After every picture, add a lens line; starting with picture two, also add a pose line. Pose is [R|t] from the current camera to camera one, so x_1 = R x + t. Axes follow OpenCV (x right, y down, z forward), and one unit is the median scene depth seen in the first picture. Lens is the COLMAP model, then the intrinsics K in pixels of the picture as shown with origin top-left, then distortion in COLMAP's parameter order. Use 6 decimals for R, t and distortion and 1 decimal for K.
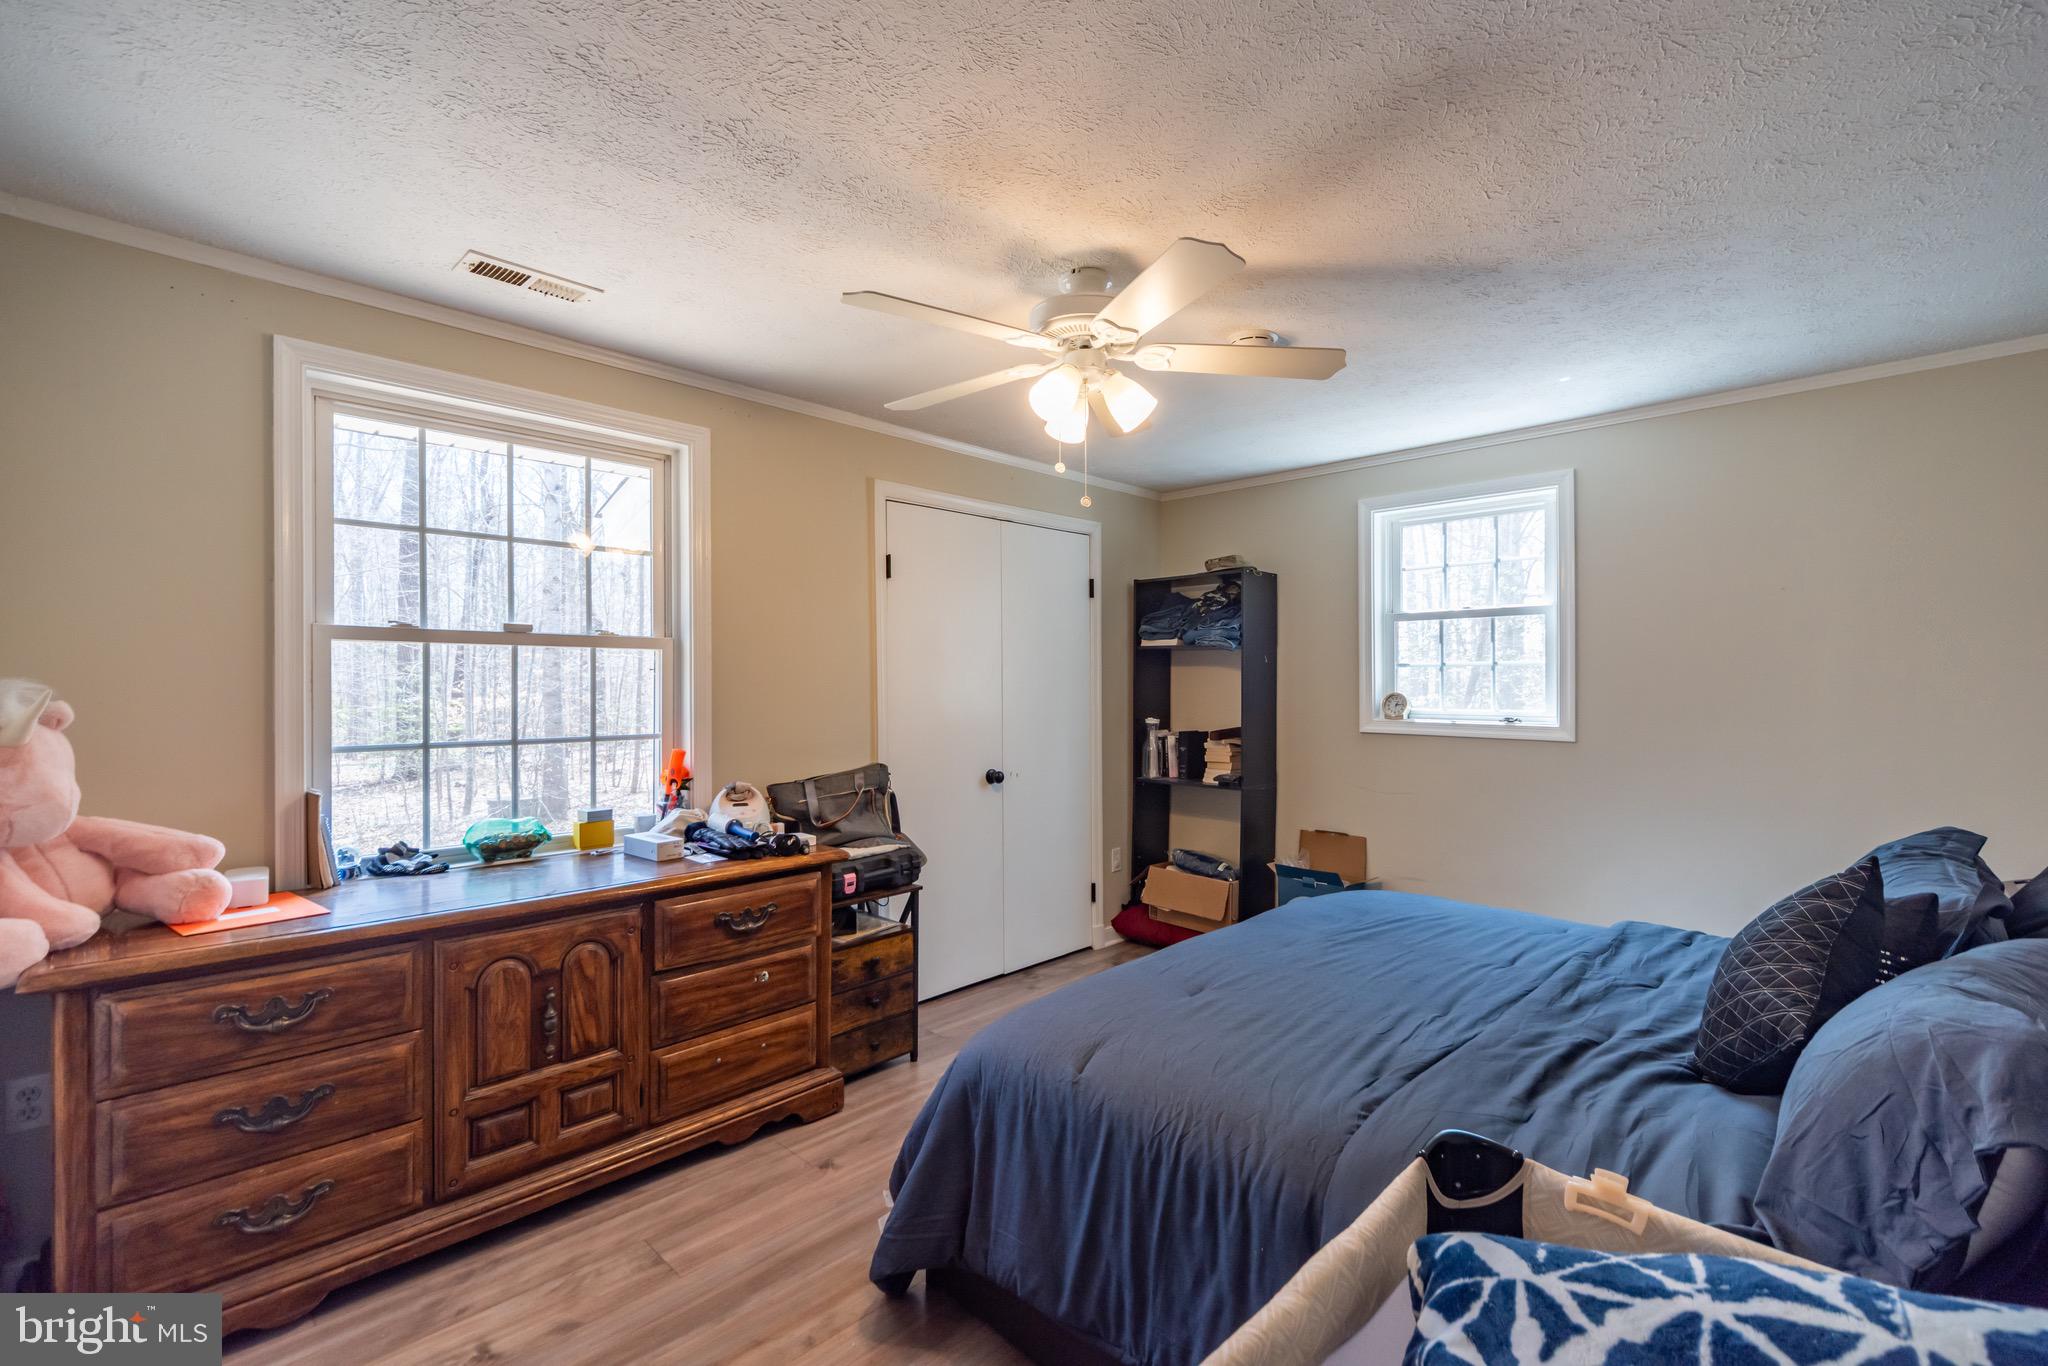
lens RADIAL K [[935.0, 0, 1024.0], [0, 935.0, 683.0], [0, 0, 1]] dist [-0.000285, 0.000046]
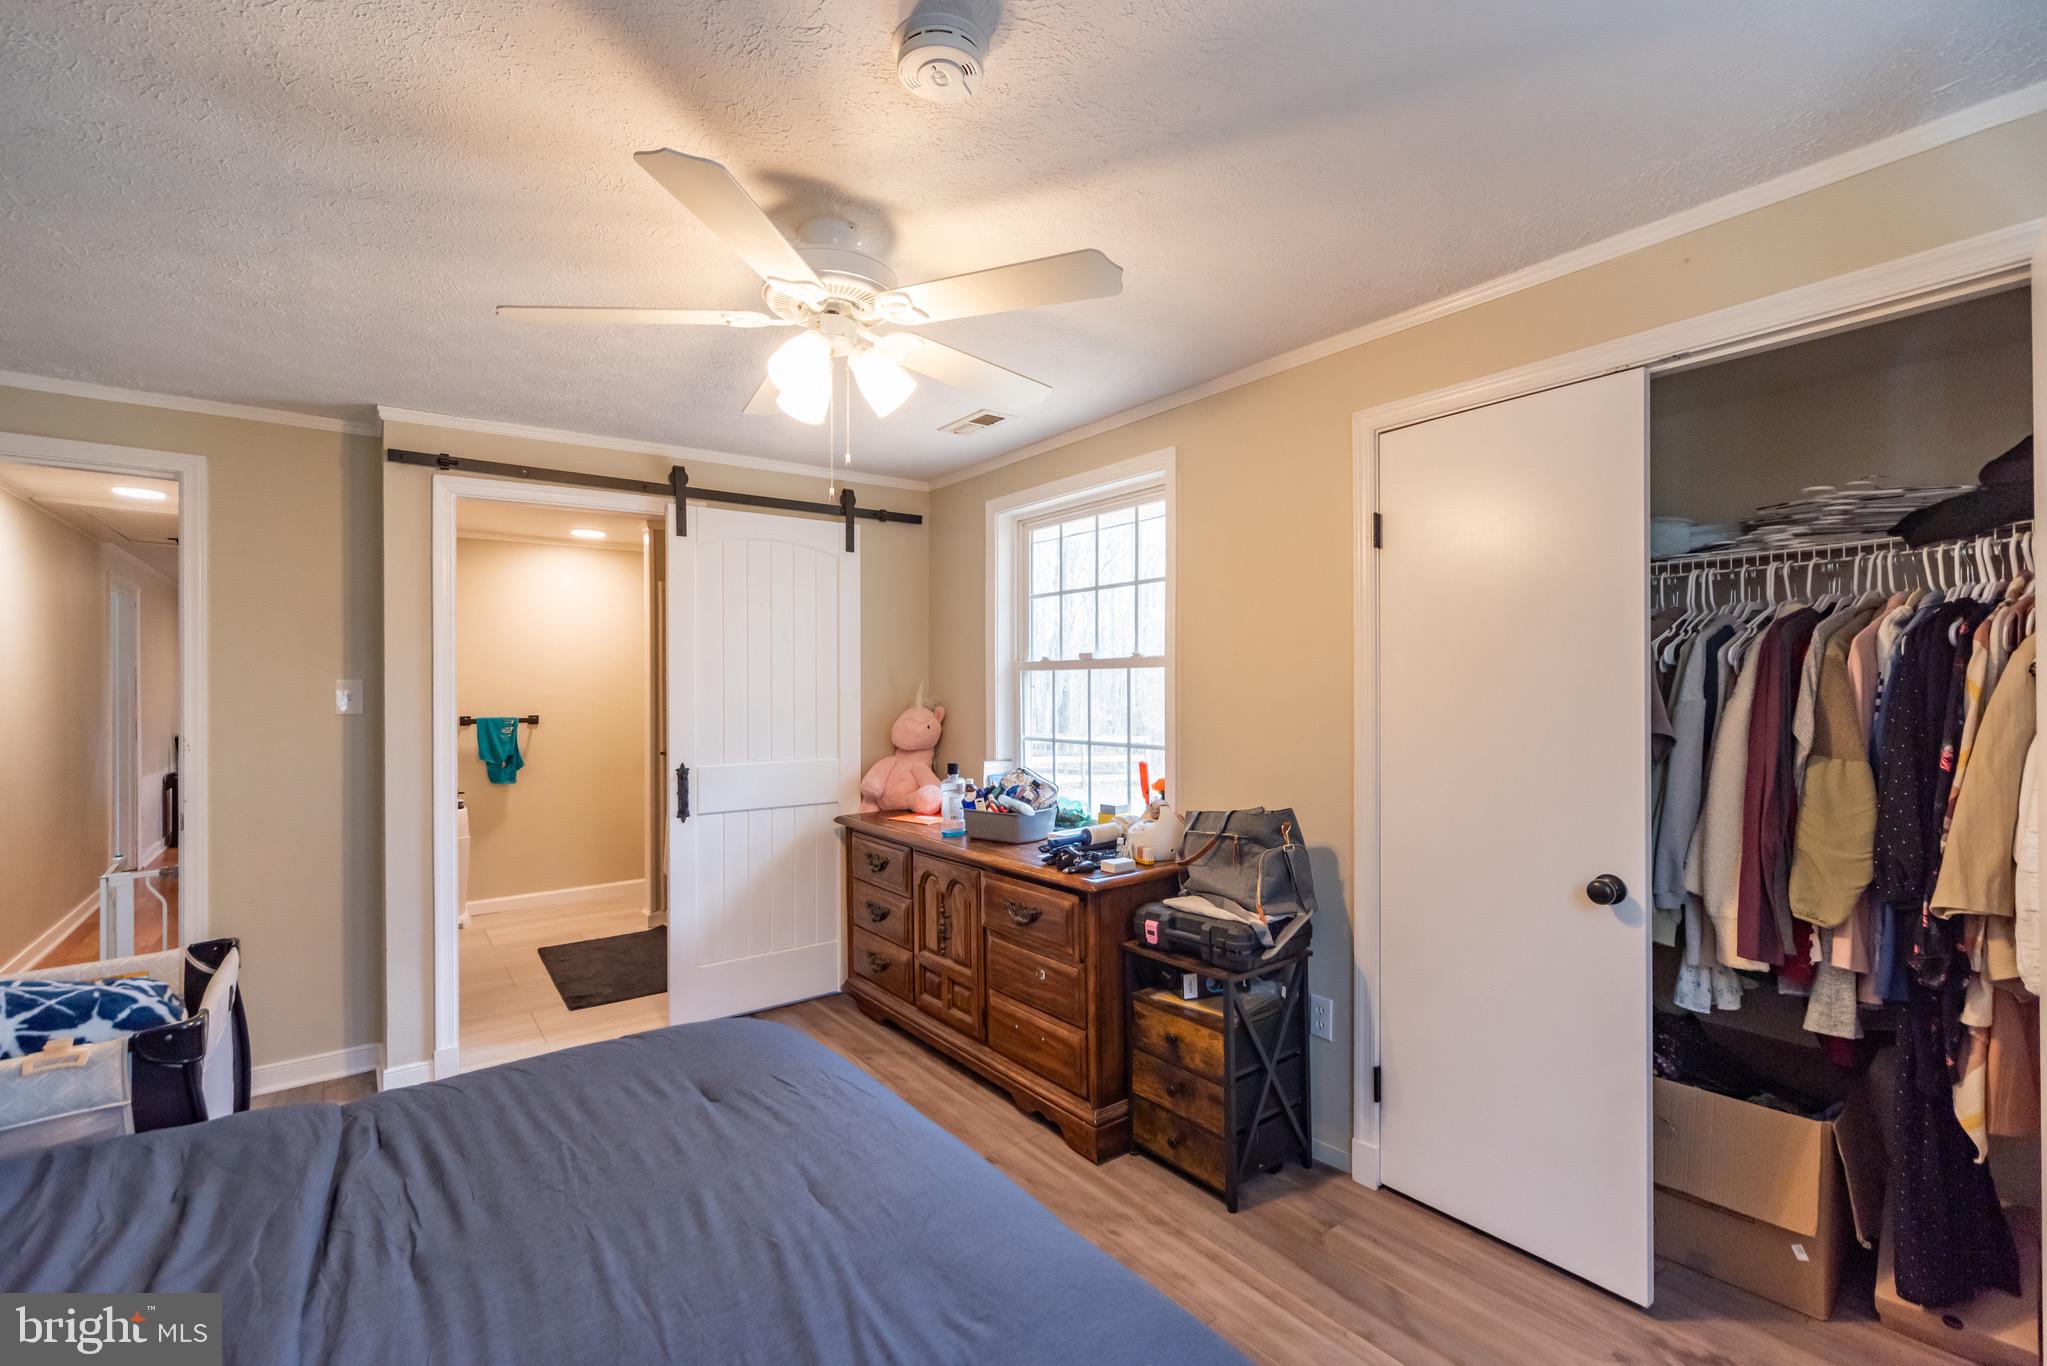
lens RADIAL K [[905.5, 0, 1023.5], [0, 905.5, 683.0], [0, 0, 1]] dist [0.001199, 0.000462]
pose [[-0.174342, -0.003277, -0.984680, 0.766489], [0.010064, 0.999936, -0.005110, -0.016295], [0.984634, -0.010801, -0.174298, 1.189559]]
